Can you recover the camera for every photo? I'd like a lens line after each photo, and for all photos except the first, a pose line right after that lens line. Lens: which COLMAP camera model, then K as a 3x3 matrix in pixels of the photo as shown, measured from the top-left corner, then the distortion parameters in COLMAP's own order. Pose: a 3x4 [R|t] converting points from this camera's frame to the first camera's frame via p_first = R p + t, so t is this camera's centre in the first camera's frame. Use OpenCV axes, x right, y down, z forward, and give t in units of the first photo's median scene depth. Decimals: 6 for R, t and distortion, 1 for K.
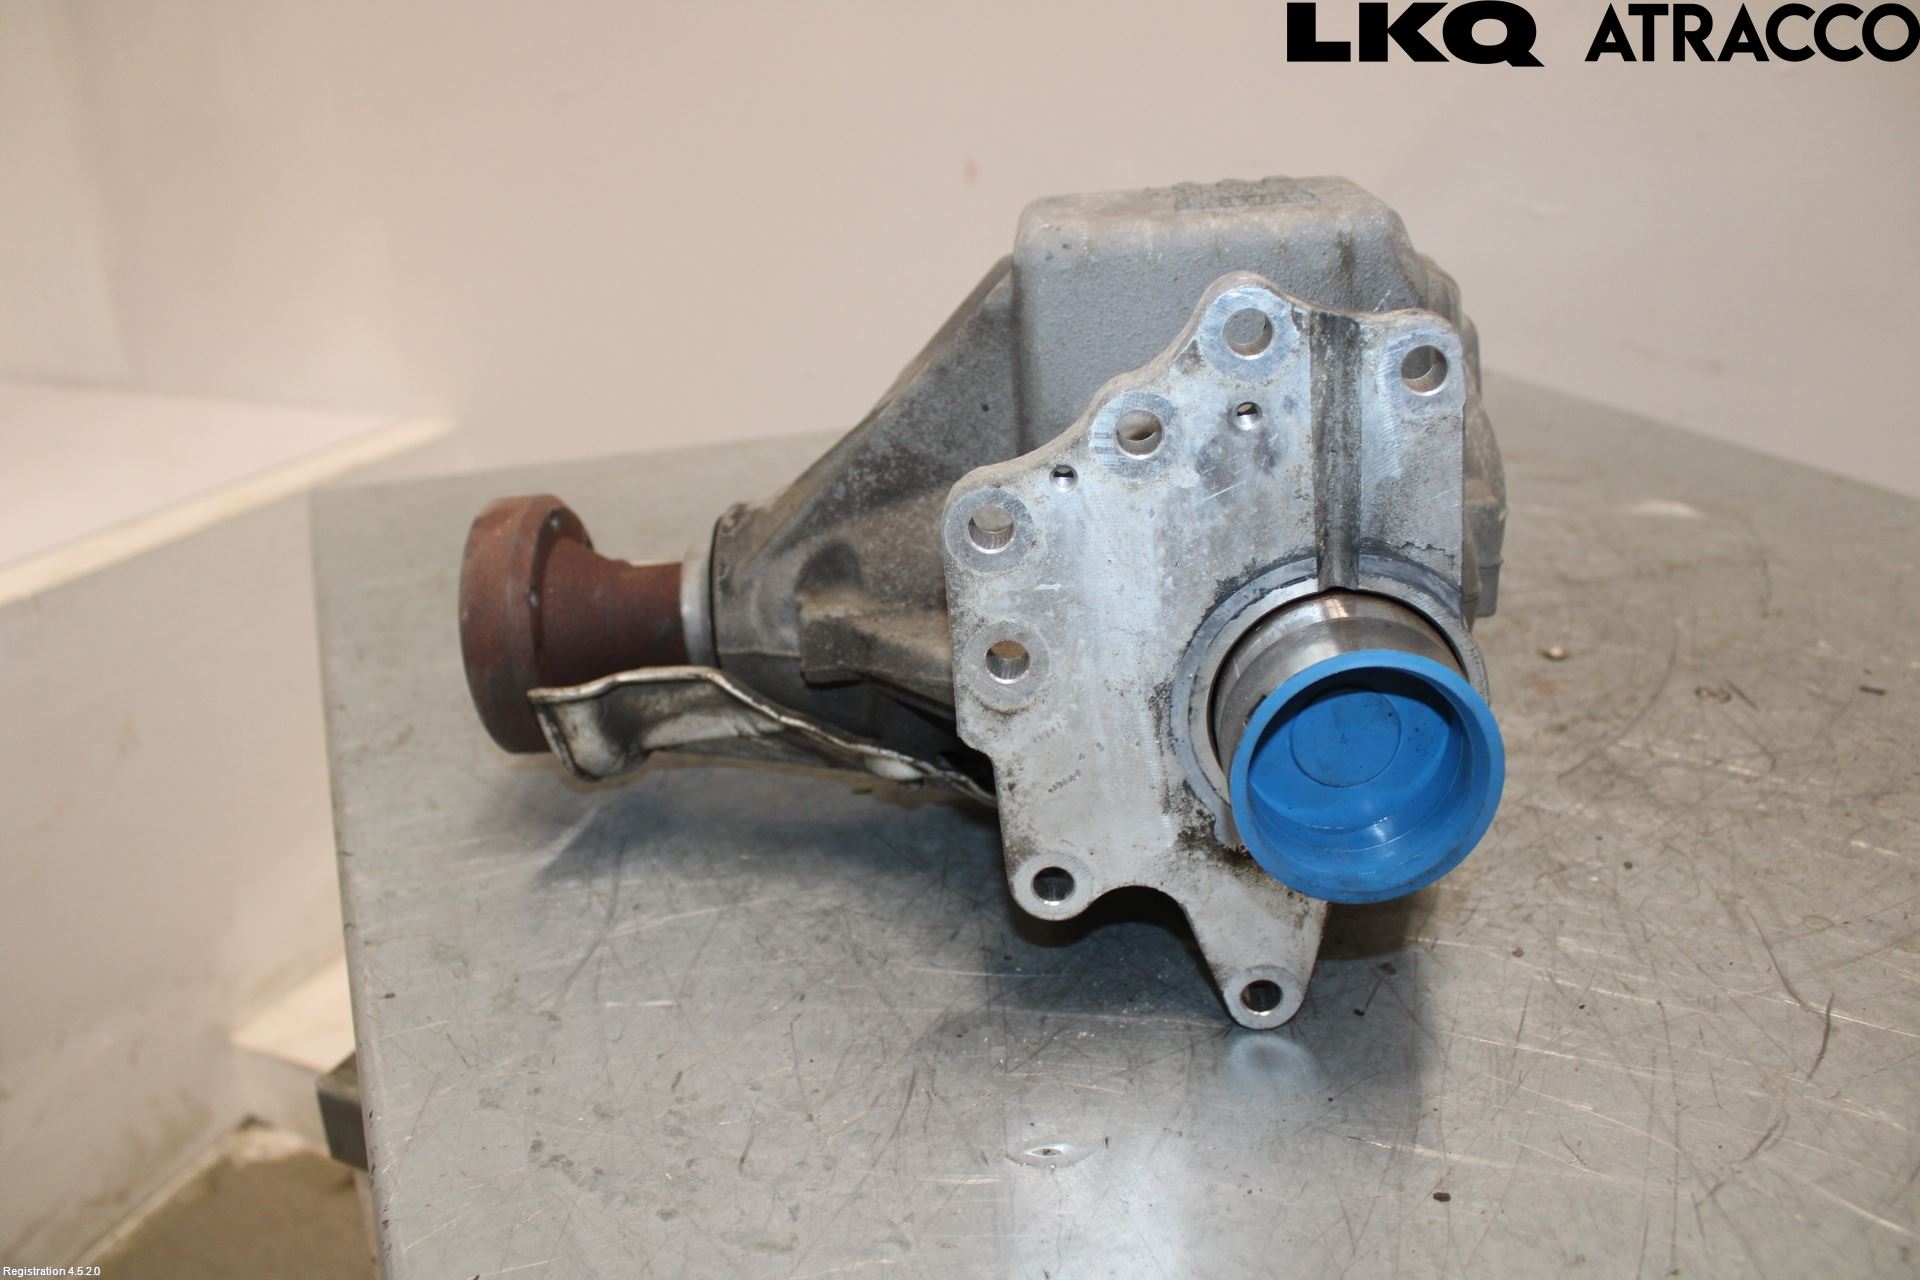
lens RADIAL K [[1605.6, 0, 958.0], [0, 1605.6, 635.4], [0, 0, 1]] dist [-0.094440, 0.015481]
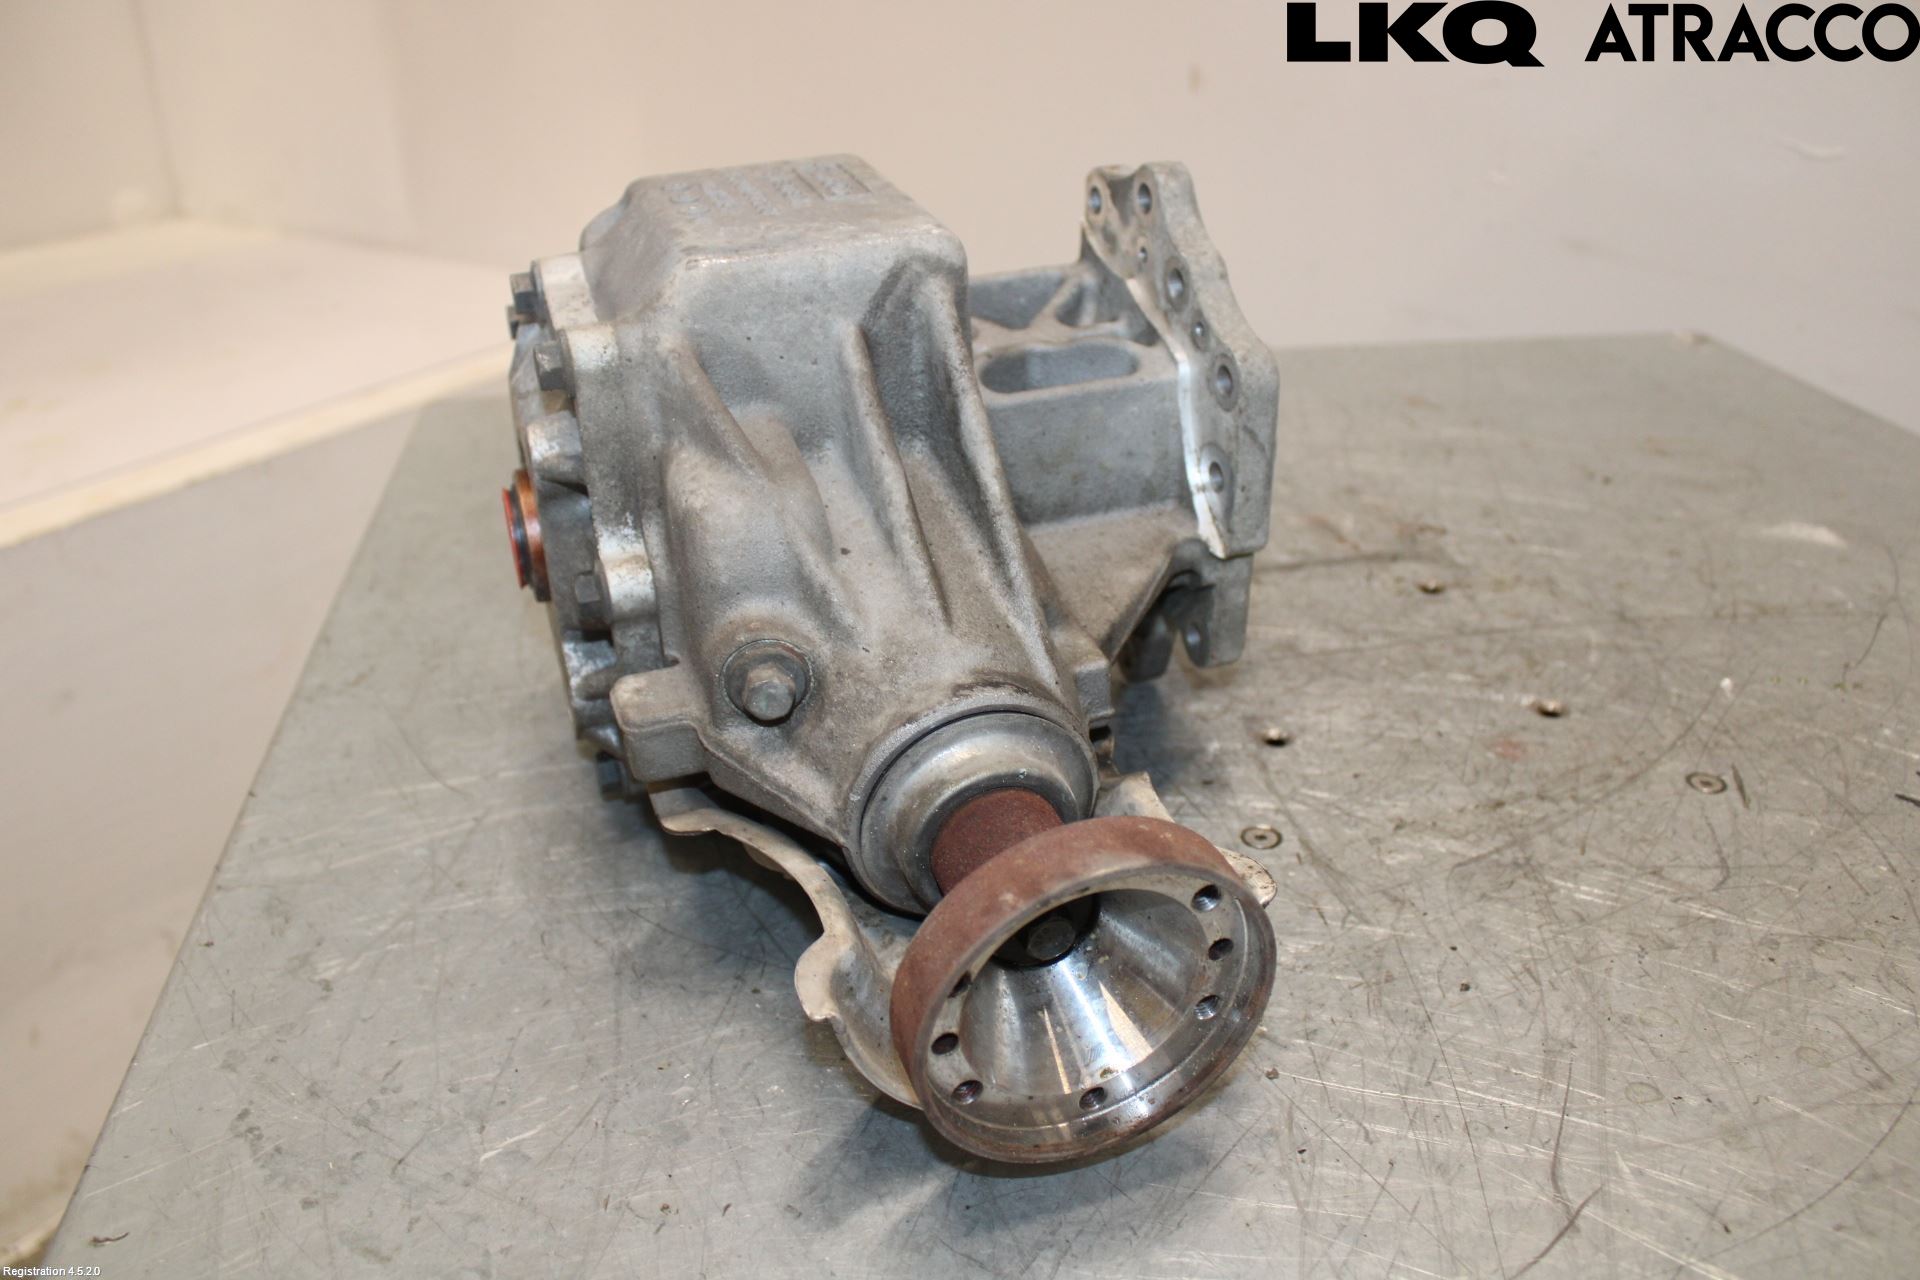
lens RADIAL K [[1605.6, 0, 960.9], [0, 1605.6, 643.8], [0, 0, 1]] dist [-0.094440, 0.015481]
pose [[0.968295, 0.105818, -0.226290, 0.310070], [-0.083008, 0.990672, 0.108069, -0.117941], [0.235615, -0.085859, 0.968046, 0.057947]]
